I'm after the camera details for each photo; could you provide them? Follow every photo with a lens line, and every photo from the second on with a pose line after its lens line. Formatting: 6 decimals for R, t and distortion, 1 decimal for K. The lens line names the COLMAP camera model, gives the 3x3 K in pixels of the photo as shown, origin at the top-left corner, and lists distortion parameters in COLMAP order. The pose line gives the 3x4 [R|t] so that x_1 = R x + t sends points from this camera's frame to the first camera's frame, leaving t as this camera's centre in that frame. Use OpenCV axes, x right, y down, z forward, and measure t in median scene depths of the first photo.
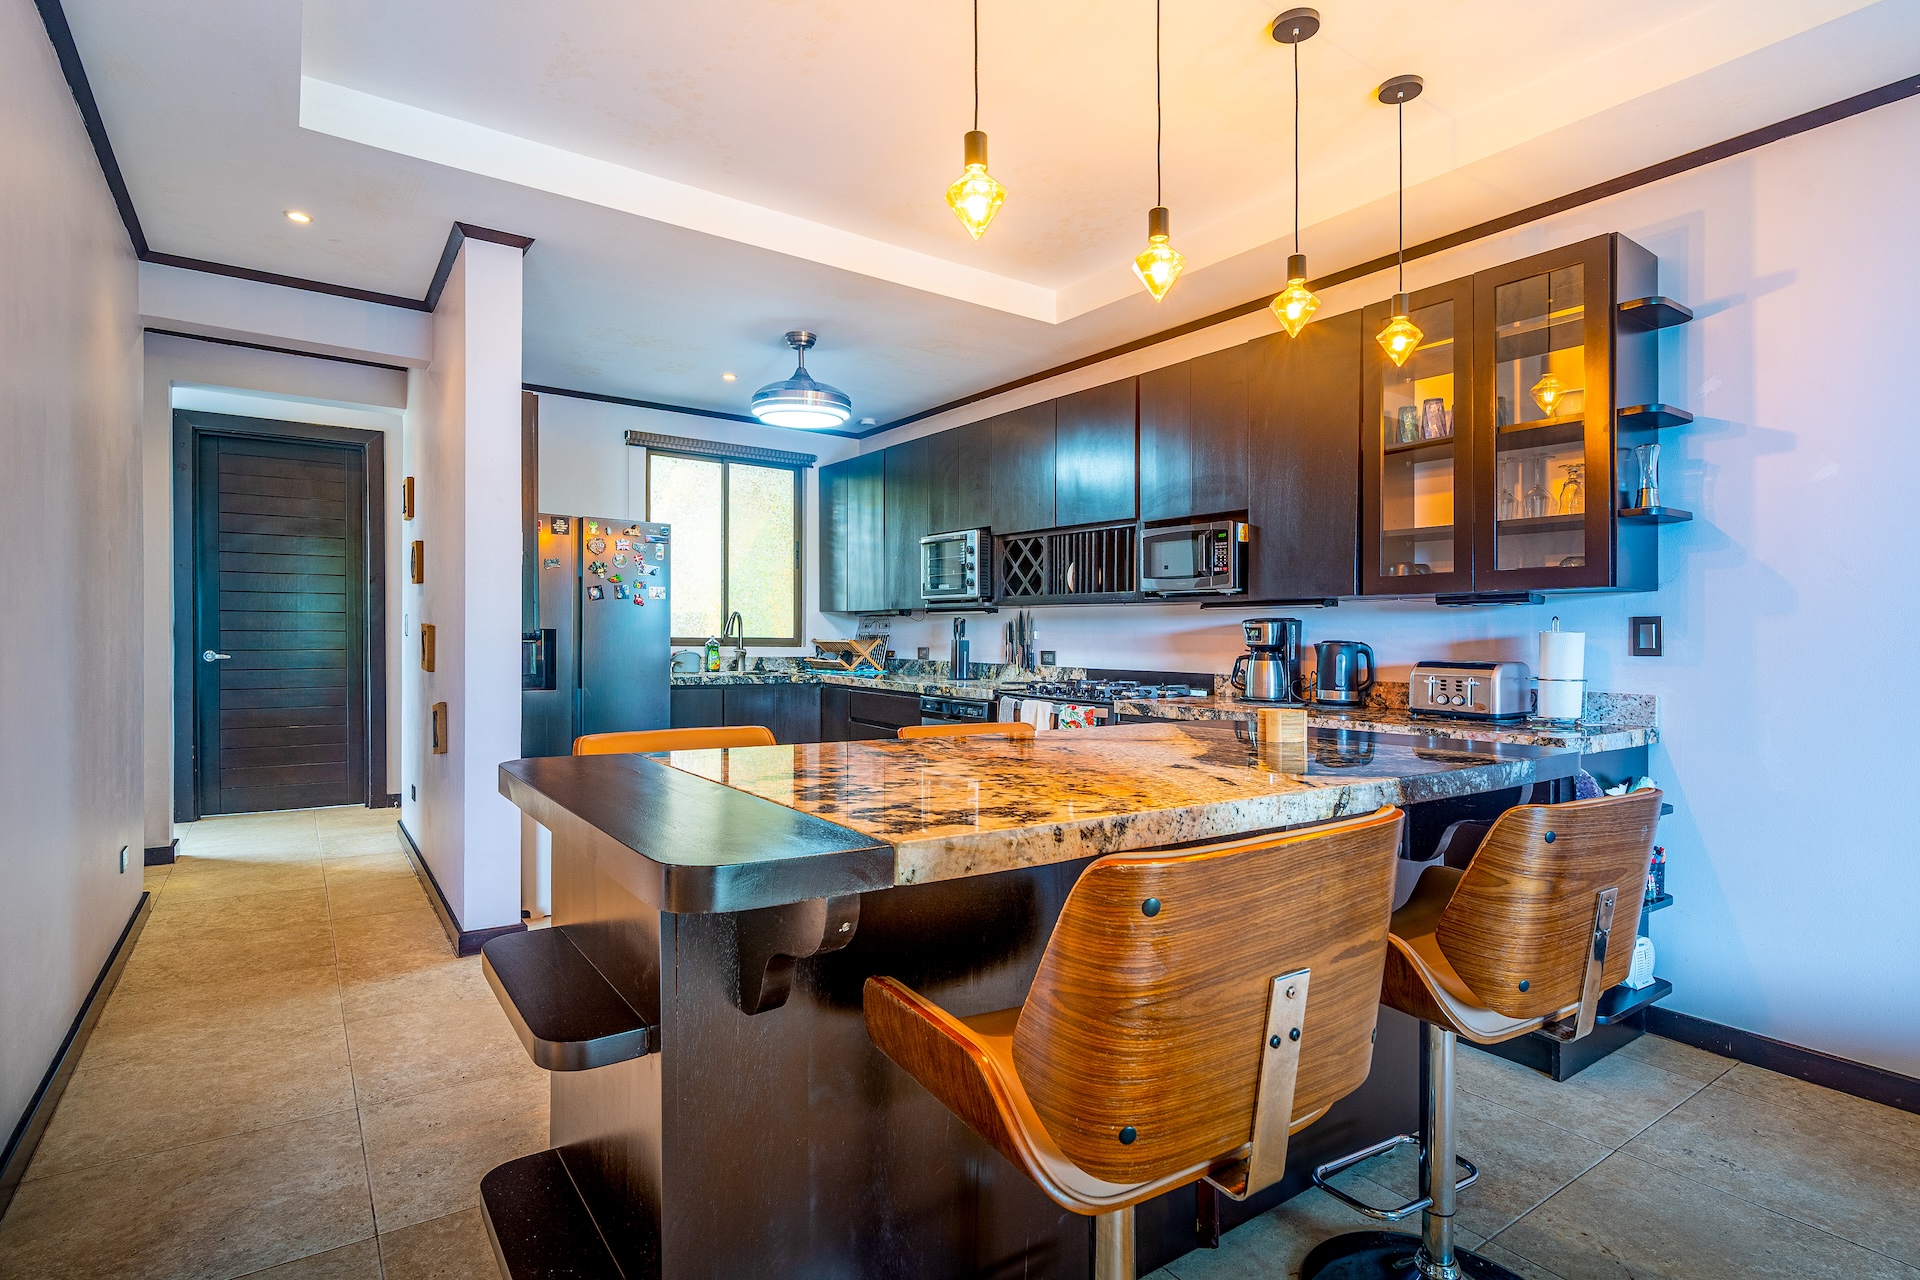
lens RADIAL K [[951.7, 0, 955.8], [0, 951.7, 643.1], [0, 0, 1]] dist [-0.002857, 0.000351]
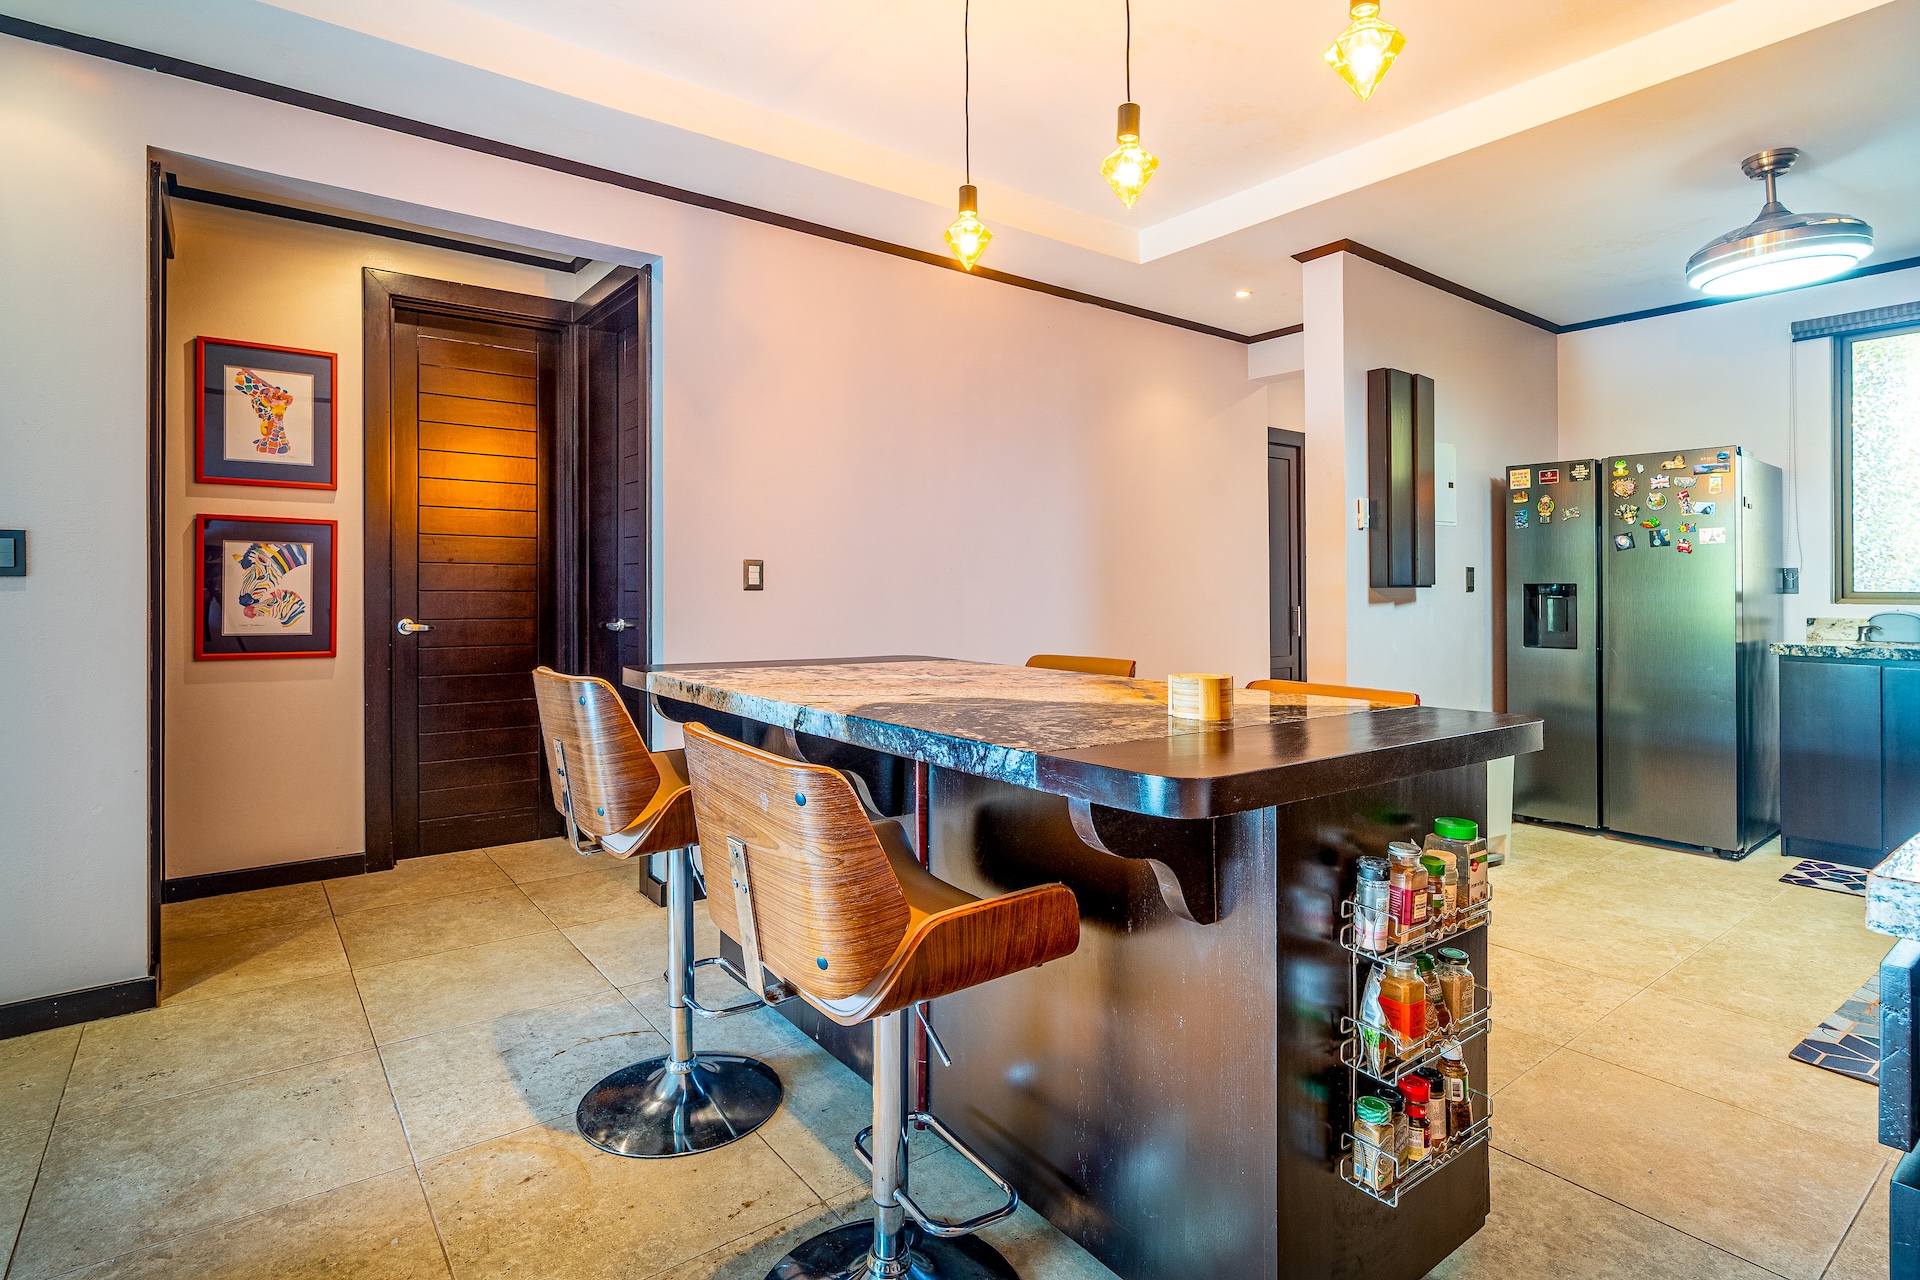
lens RADIAL K [[973.7, 0, 963.4], [0, 973.7, 587.2], [0, 0, 1]] dist [-0.002847, -0.000497]
pose [[0.044053, -0.014939, -0.998917, 0.519487], [-0.005615, 0.999869, -0.015201, 0.006746], [0.999013, 0.006278, 0.043963, 0.377321]]
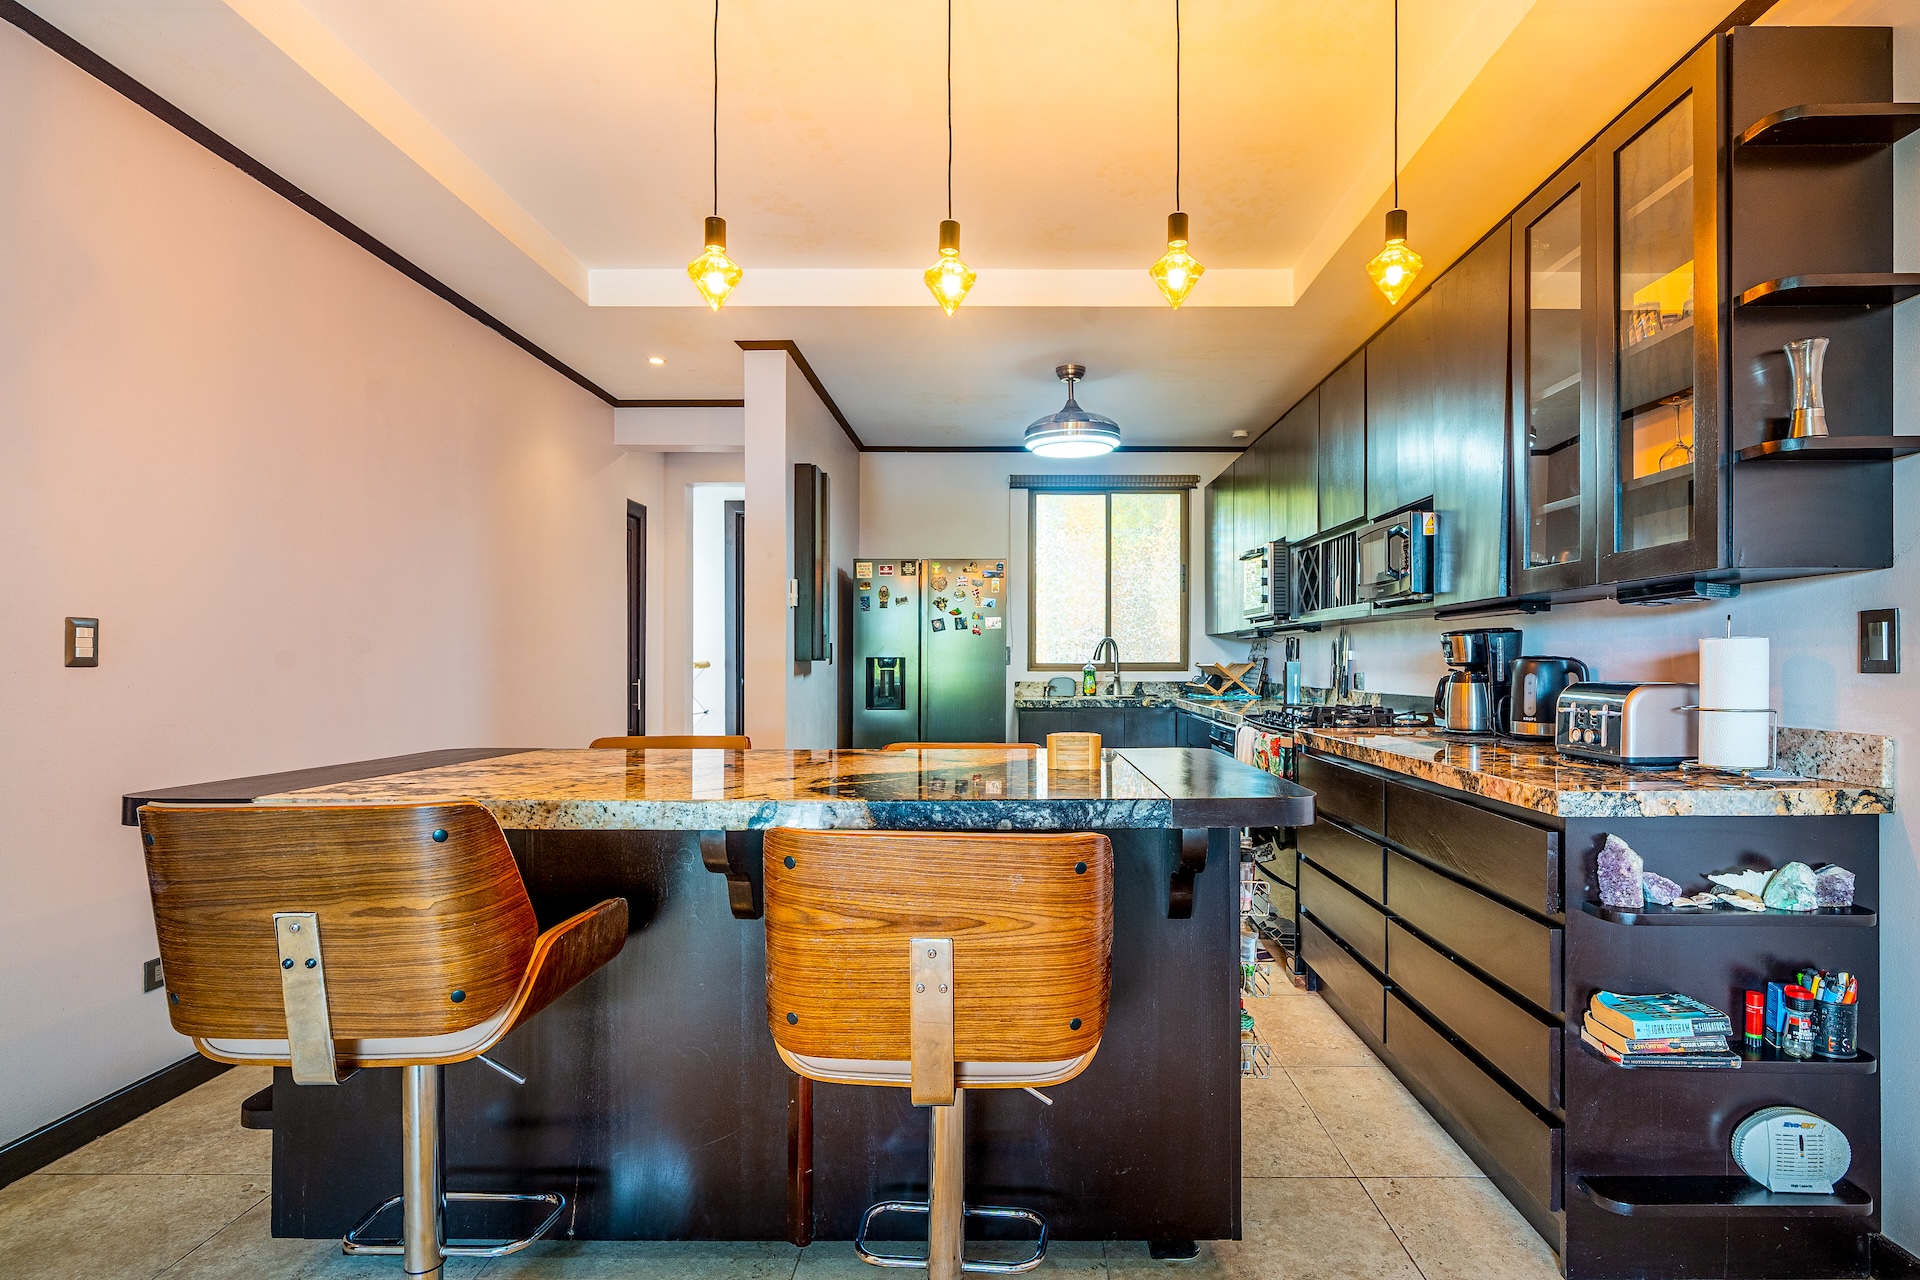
lens RADIAL K [[981.8, 0, 1016.0], [0, 981.8, 664.4], [0, 0, 1]] dist [-0.003654, 0.000573]
pose [[0.821712, -0.011724, -0.569782, 0.390011], [0.008545, 0.999929, -0.008251, 0.005299], [0.569838, 0.001911, 0.821755, 0.093550]]
